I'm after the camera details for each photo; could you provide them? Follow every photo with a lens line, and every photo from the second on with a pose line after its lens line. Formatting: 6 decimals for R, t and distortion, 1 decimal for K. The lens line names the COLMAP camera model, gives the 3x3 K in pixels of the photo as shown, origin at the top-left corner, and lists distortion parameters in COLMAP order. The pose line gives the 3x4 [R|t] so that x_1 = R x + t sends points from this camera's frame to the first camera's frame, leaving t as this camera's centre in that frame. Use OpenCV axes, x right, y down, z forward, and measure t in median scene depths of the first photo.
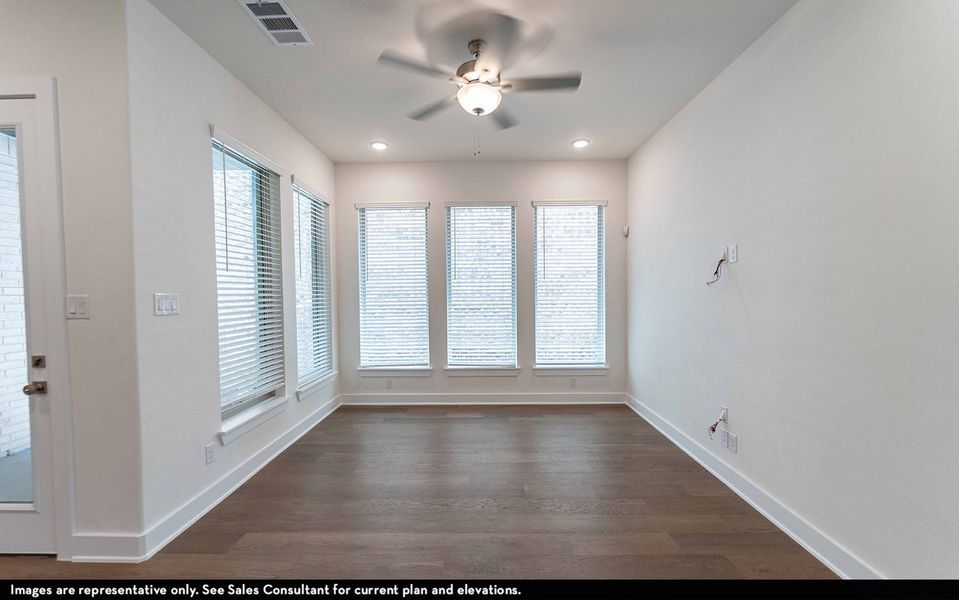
lens RADIAL K [[388.7, 0, 477.4], [0, 388.7, 302.7], [0, 0, 1]] dist [0.000525, -0.000142]
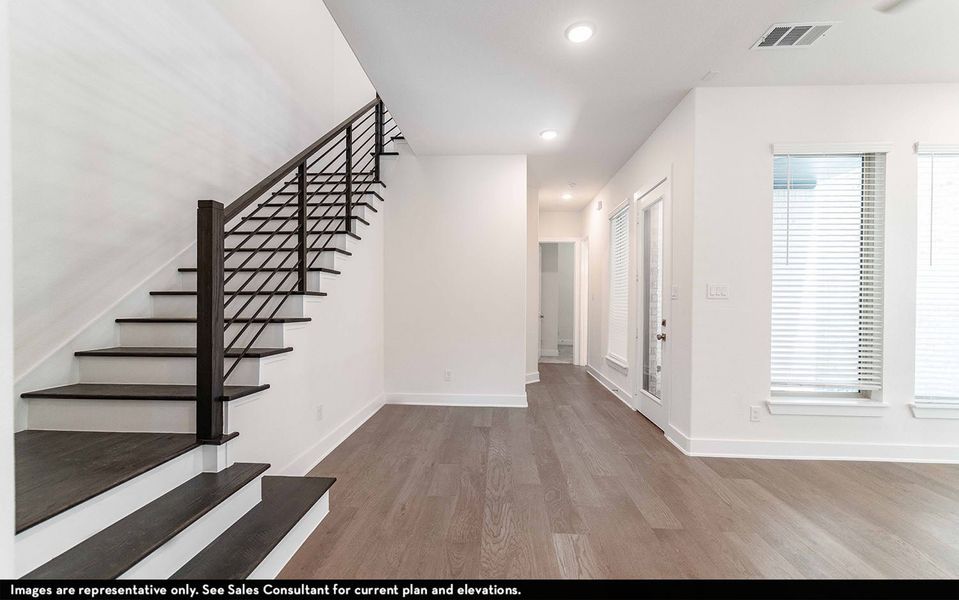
lens RADIAL K [[384.2, 0, 478.2], [0, 384.2, 302.4], [0, 0, 1]] dist [-0.000069, -0.000355]
pose [[-0.037089, 0.018192, -0.999146, 0.376896], [-0.035267, 0.999188, 0.019502, 0.028556], [0.998689, 0.035960, -0.036417, 0.106952]]
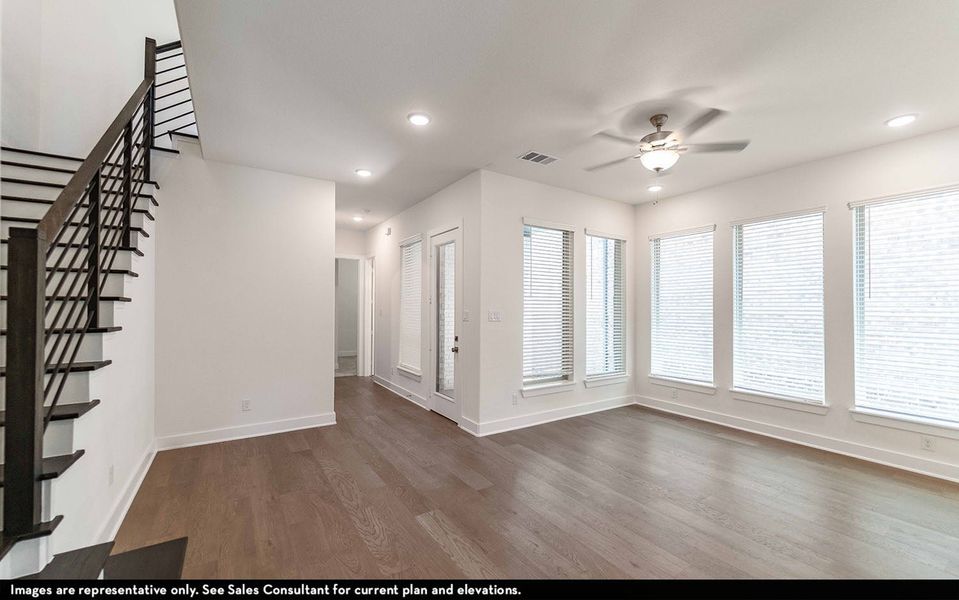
lens RADIAL K [[384.2, 0, 478.2], [0, 384.2, 302.4], [0, 0, 1]] dist [-0.000069, -0.000355]
pose [[0.555606, 0.004544, -0.831433, 0.475055], [-0.034487, 0.999250, -0.017585, -0.016216], [0.830730, 0.038444, 0.555347, -0.102588]]
